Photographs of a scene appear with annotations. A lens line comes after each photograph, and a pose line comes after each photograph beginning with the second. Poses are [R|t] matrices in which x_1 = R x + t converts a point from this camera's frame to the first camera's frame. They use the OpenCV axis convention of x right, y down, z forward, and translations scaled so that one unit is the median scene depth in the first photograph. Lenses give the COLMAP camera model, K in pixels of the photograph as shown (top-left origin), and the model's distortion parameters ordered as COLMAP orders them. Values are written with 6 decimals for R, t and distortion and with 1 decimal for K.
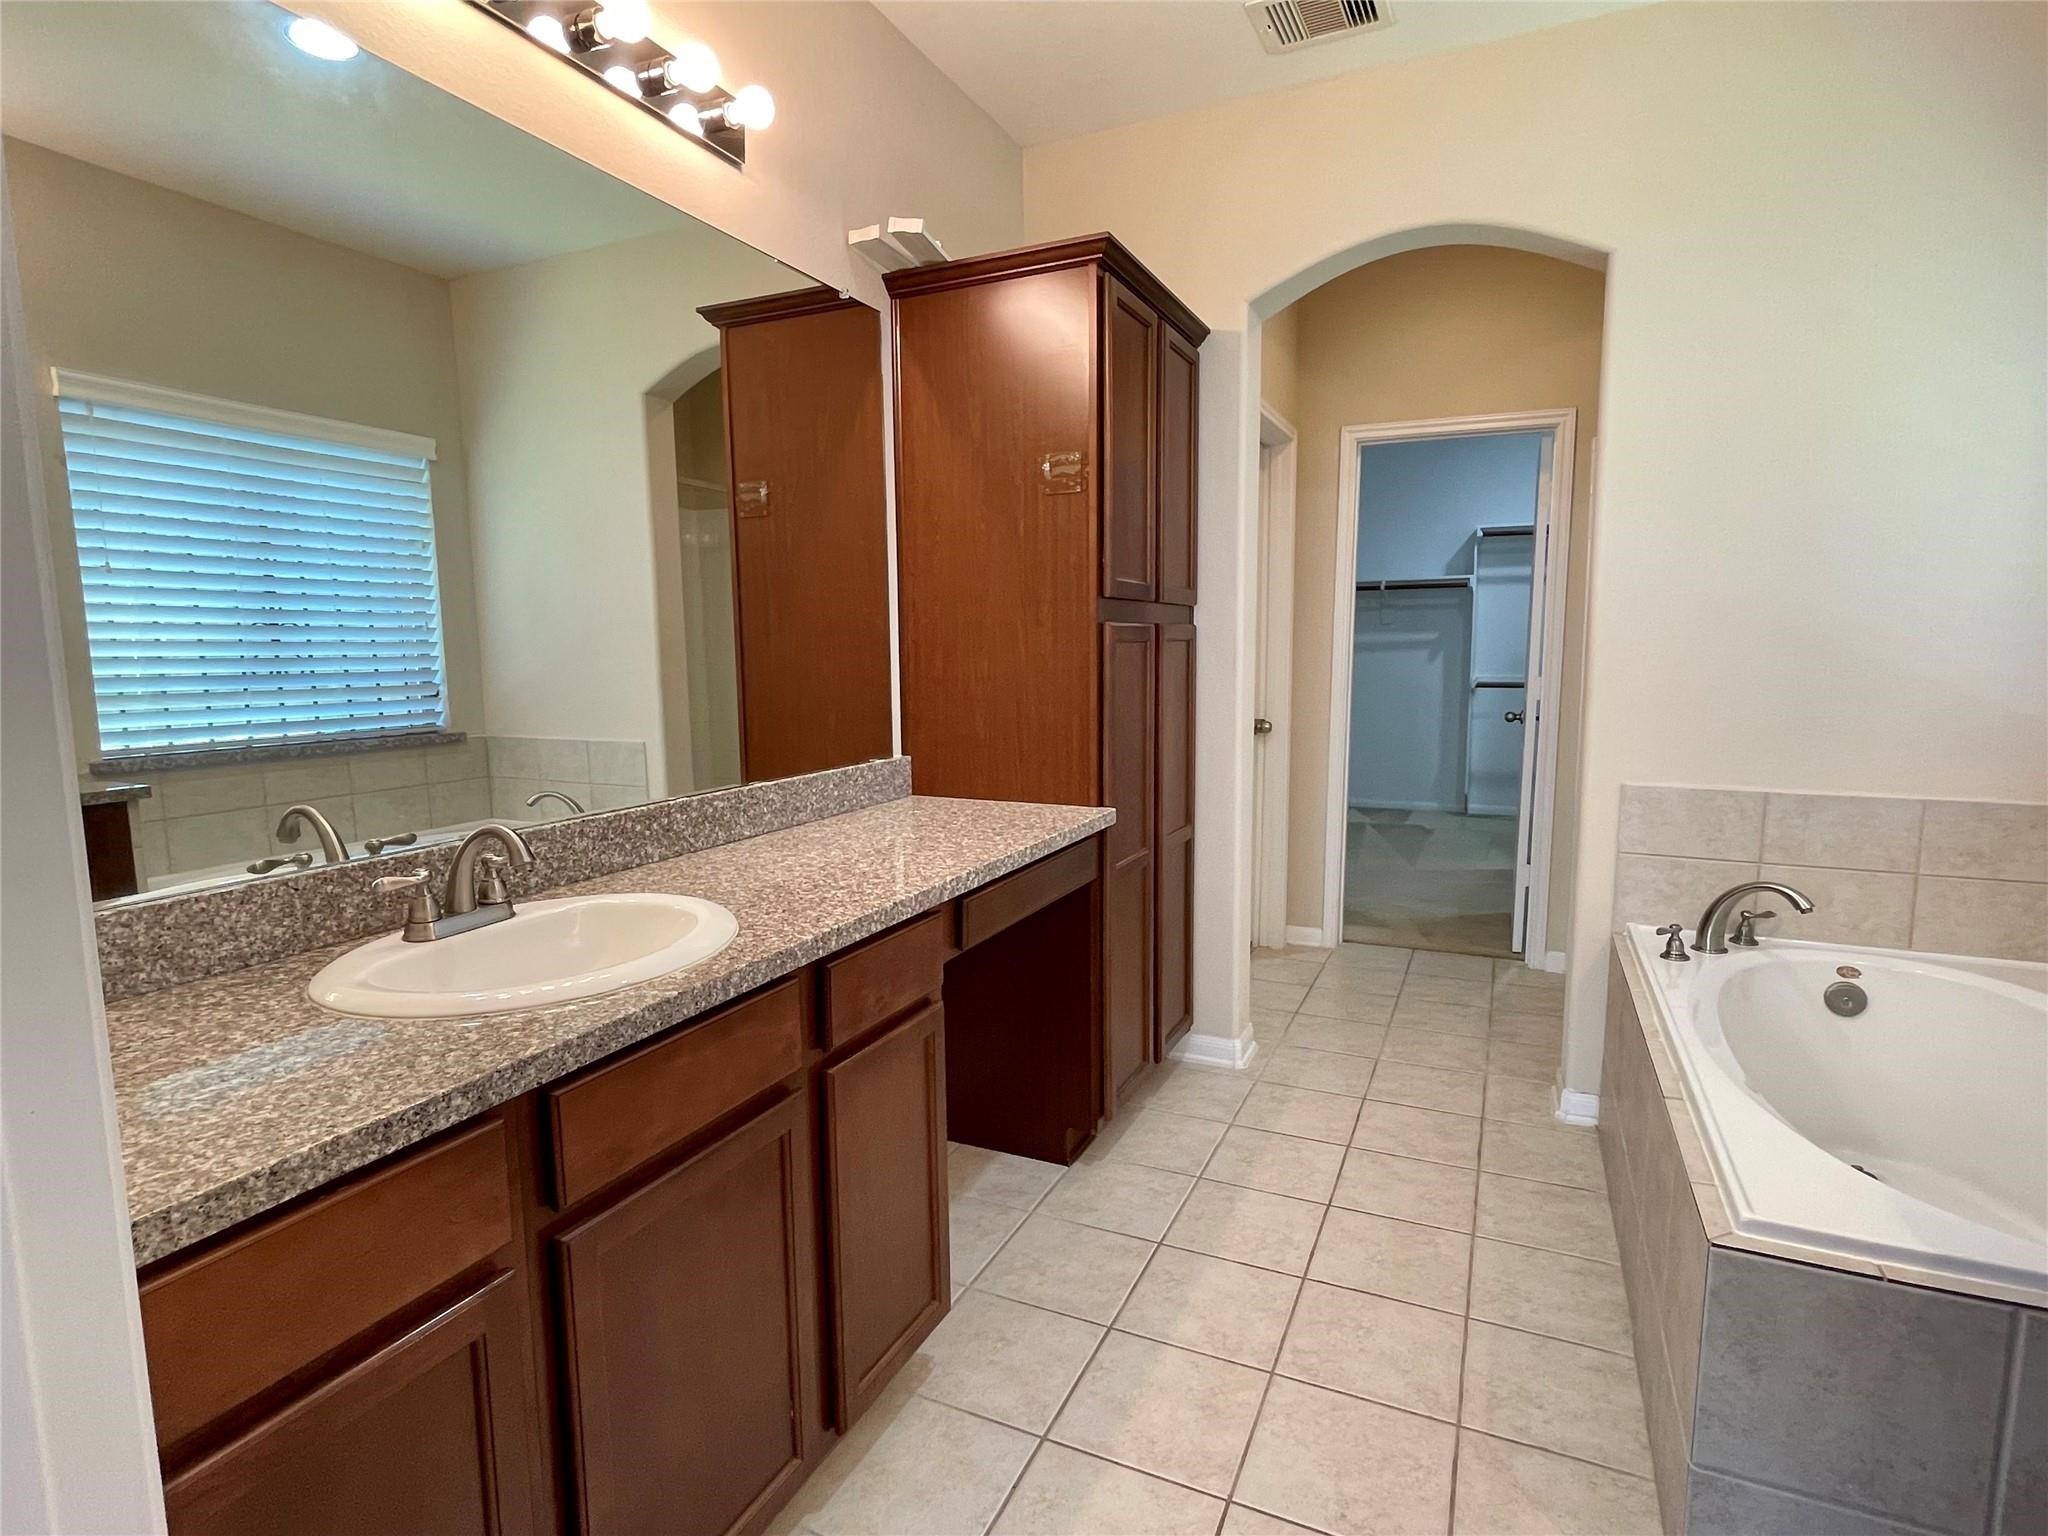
lens RADIAL K [[1039.5, 0, 1024.0], [0, 1039.5, 768.0], [0, 0, 1]] dist [-0.004730, -0.000637]
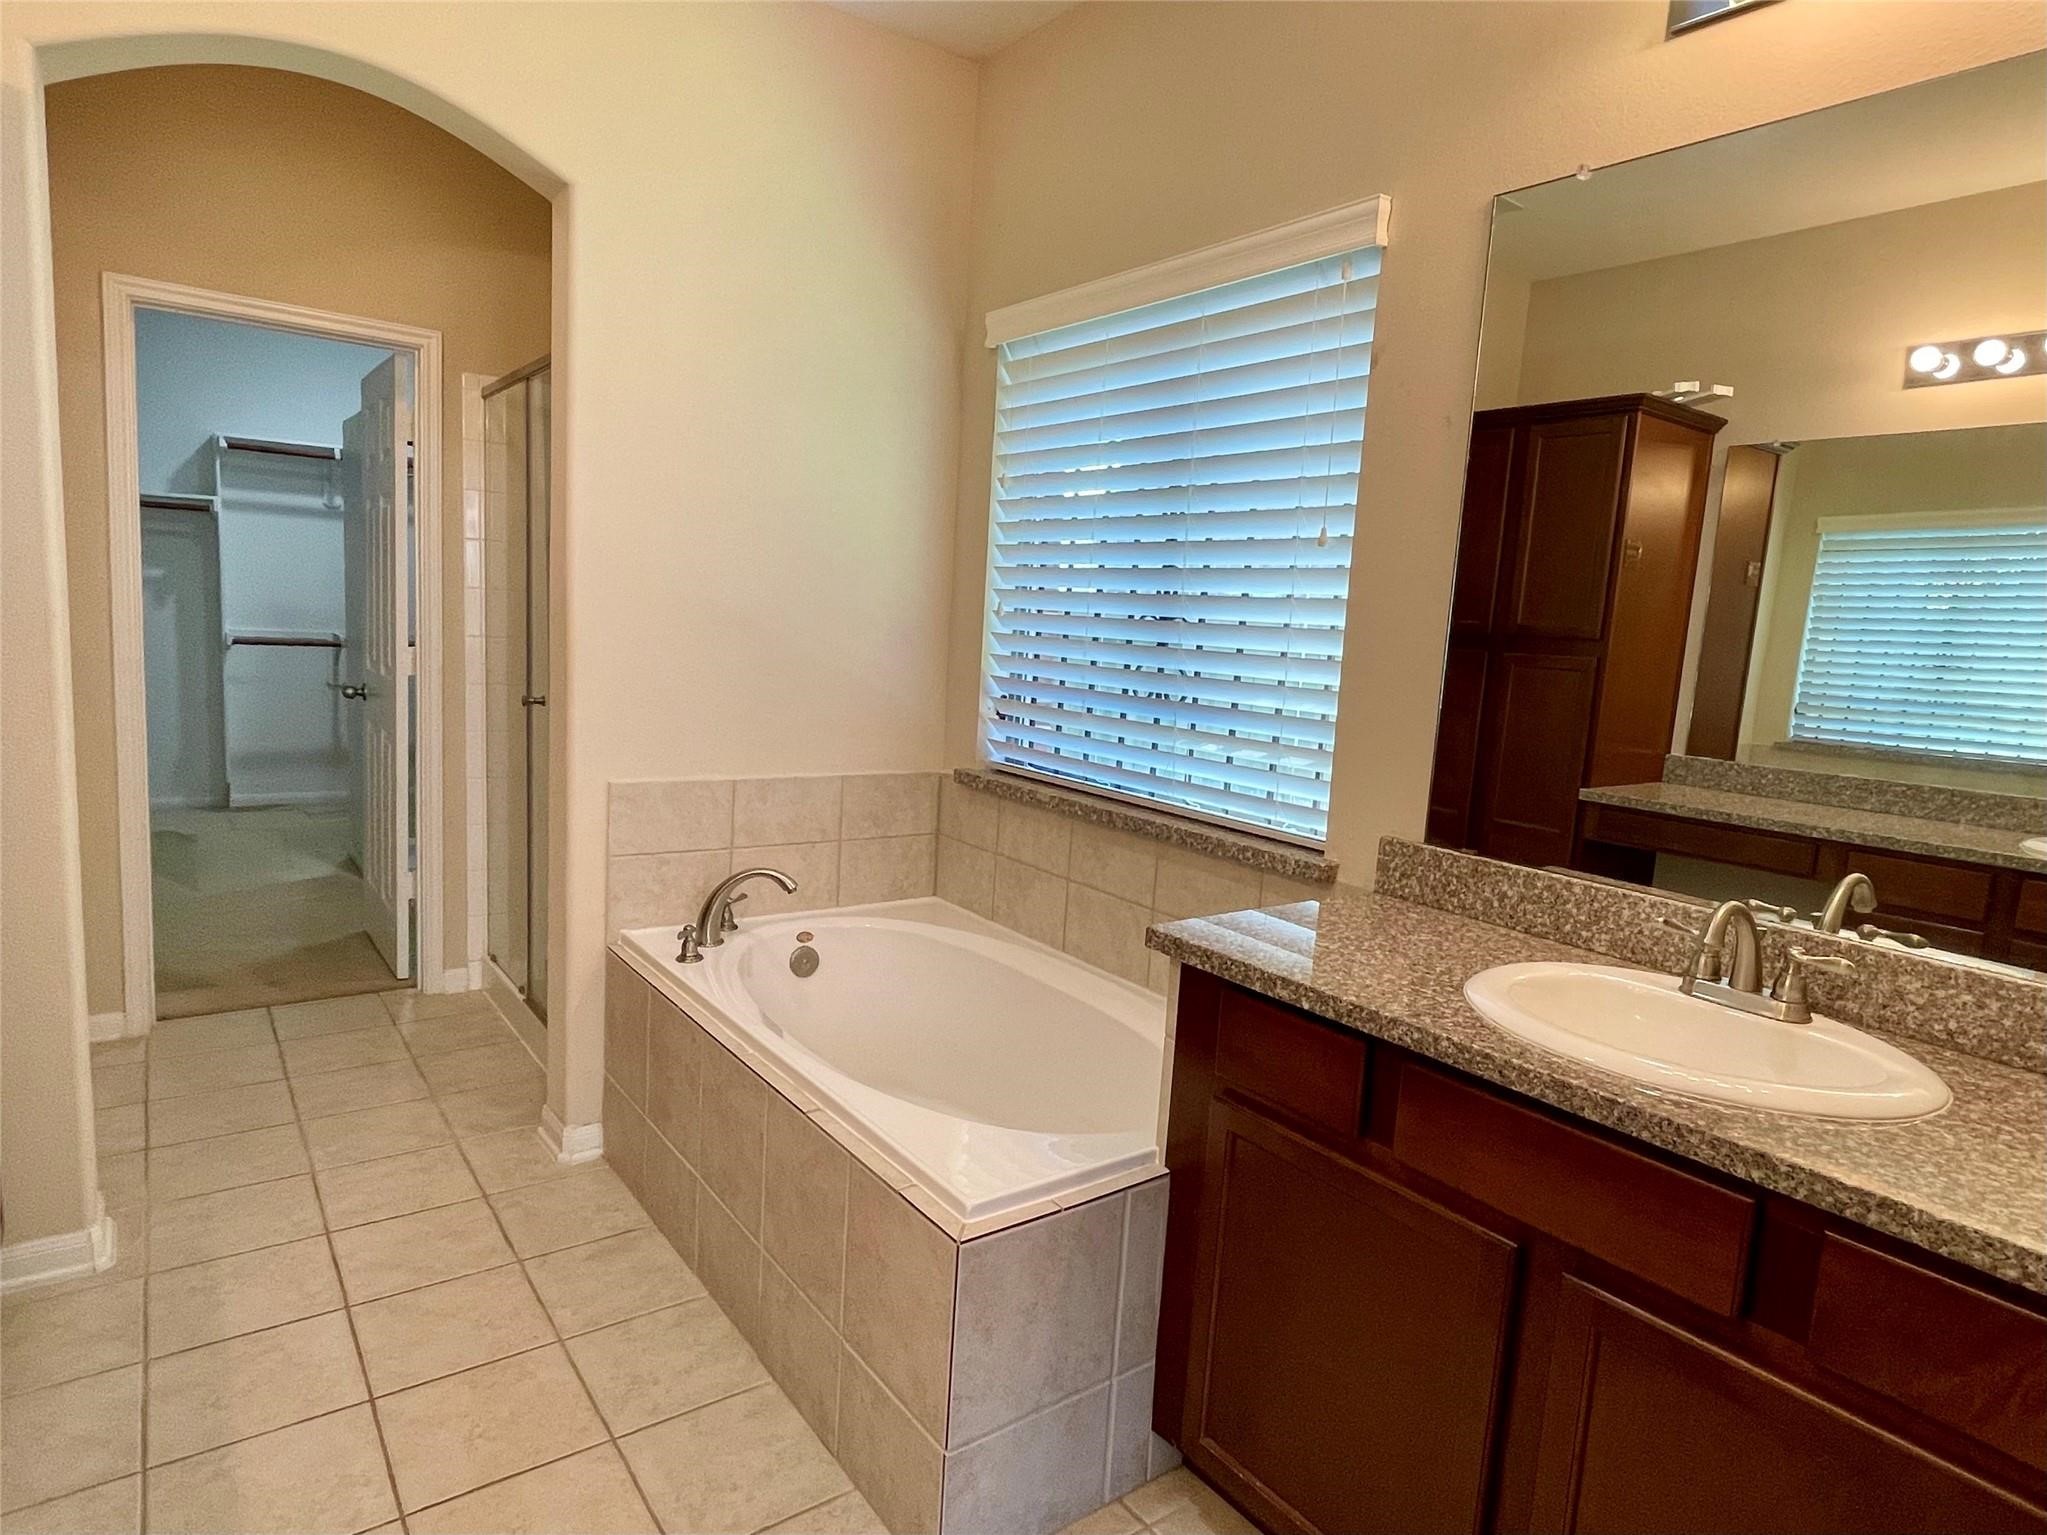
lens RADIAL K [[1174.4, 0, 1023.5], [0, 1174.4, 767.5], [0, 0, 1]] dist [-0.004390, -0.001699]
pose [[0.471637, -0.079327, 0.878217, -0.154880], [0.042930, 0.996830, 0.066986, -0.049506], [-0.880747, 0.006109, 0.473547, 0.180095]]
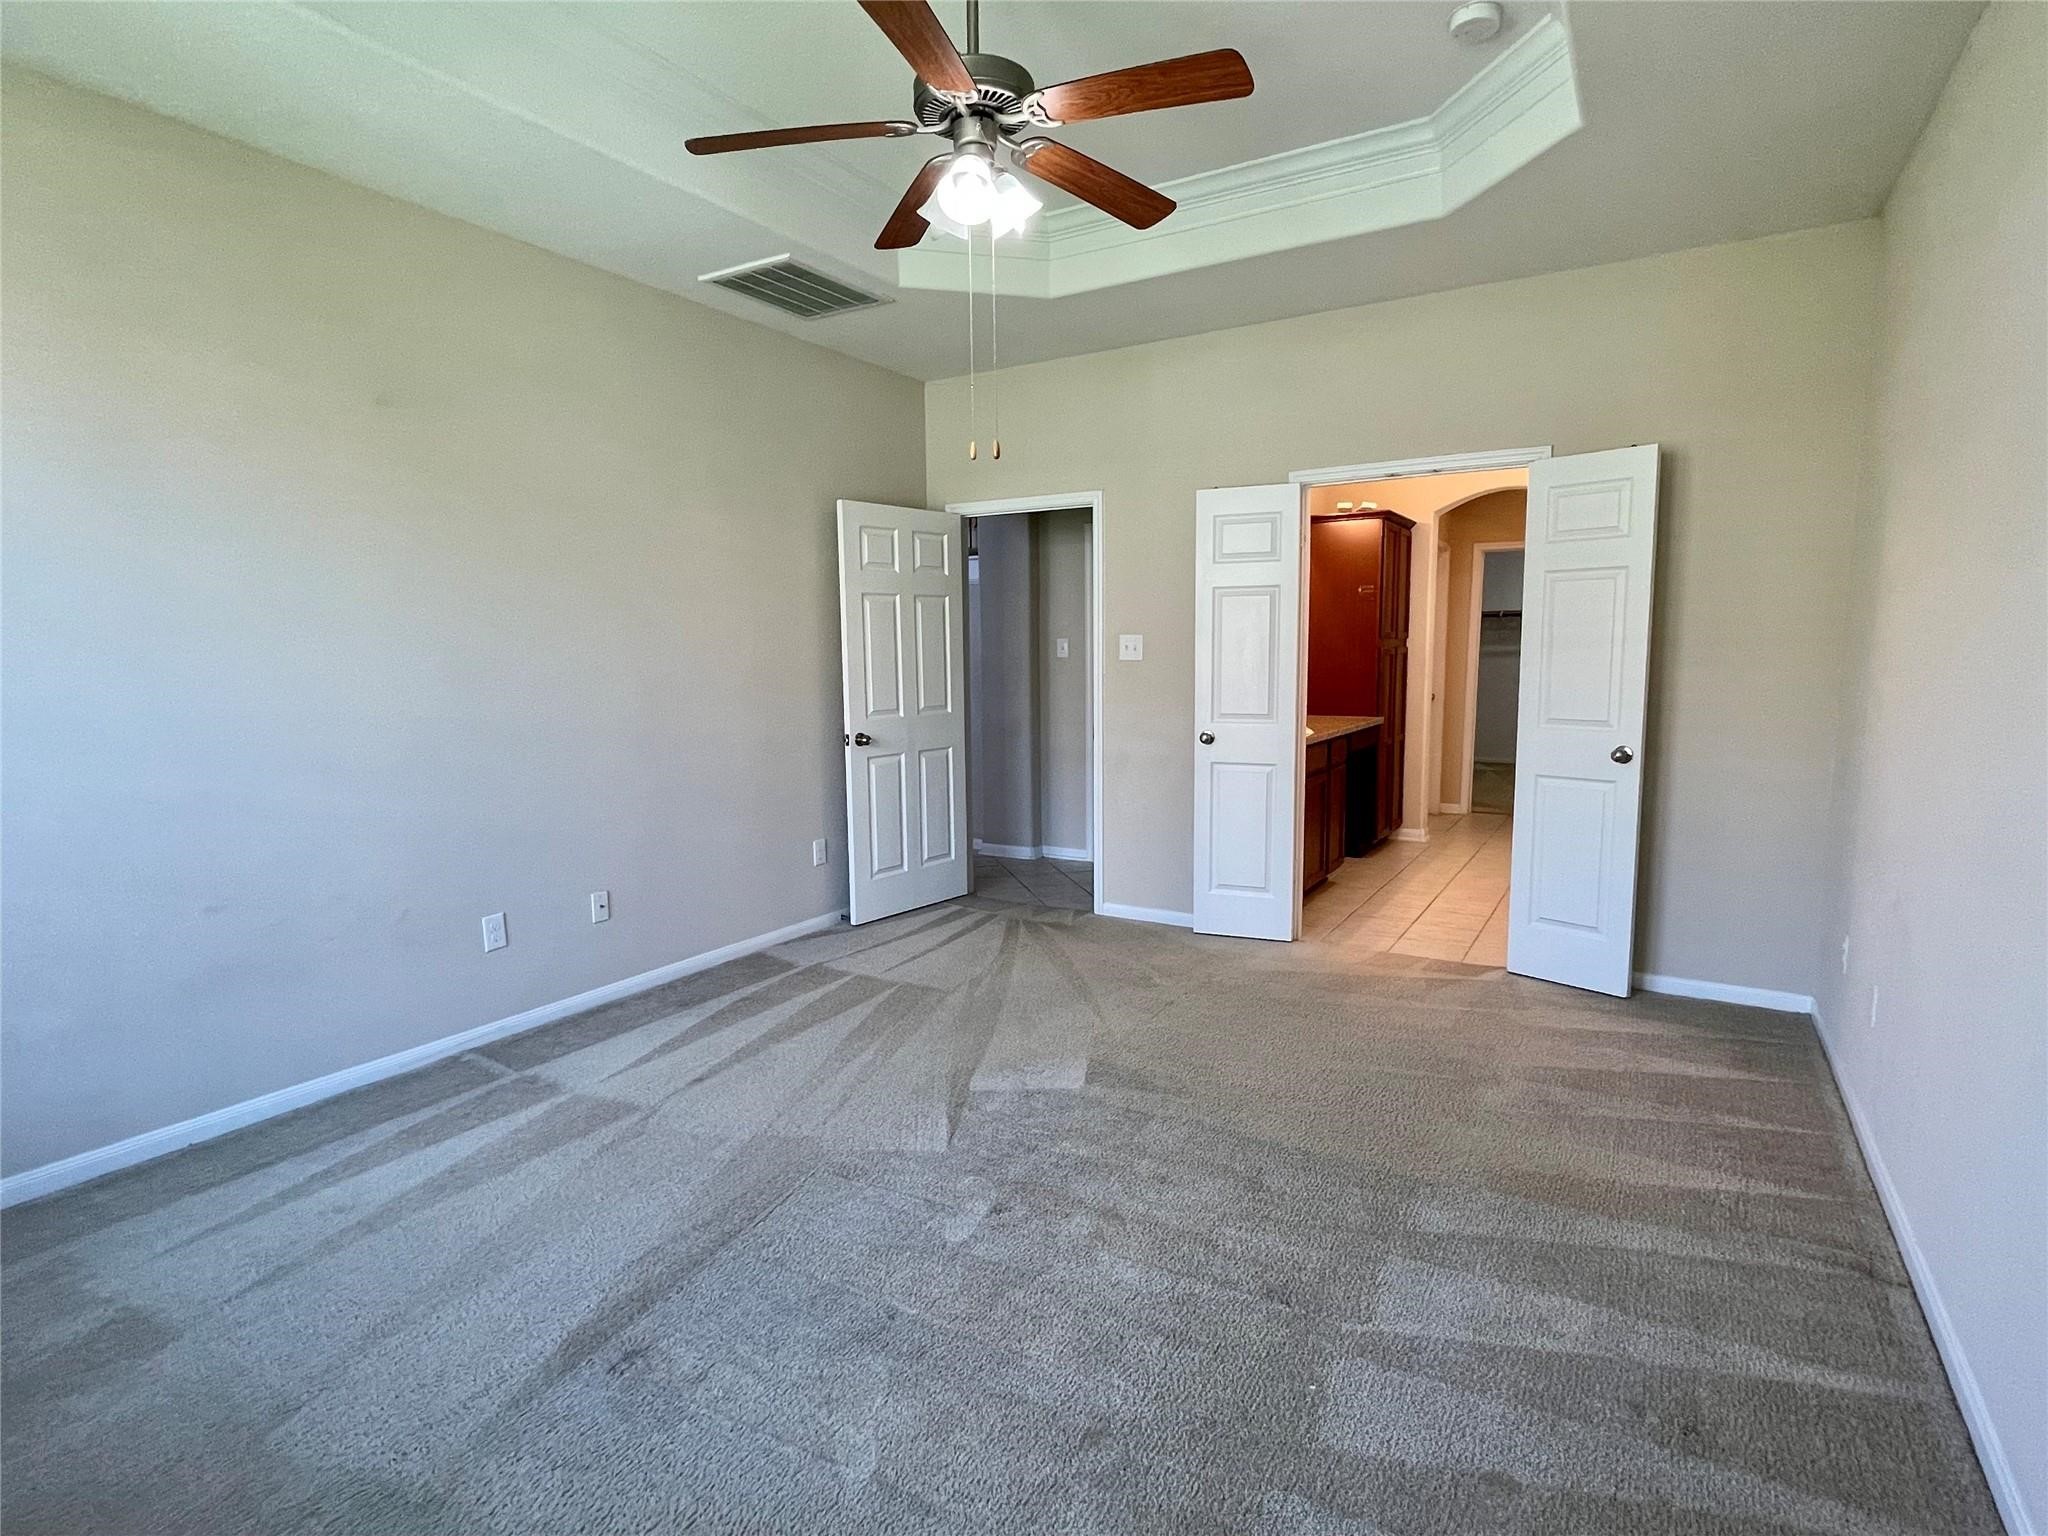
lens RADIAL K [[1039.5, 0, 1024.0], [0, 1039.5, 768.0], [0, 0, 1]] dist [-0.004730, -0.000637]
pose [[0.994274, 0.014467, -0.105879, -0.484380], [-0.014805, 0.999887, -0.002411, 0.167645], [0.105833, 0.003965, 0.994376, -1.551919]]
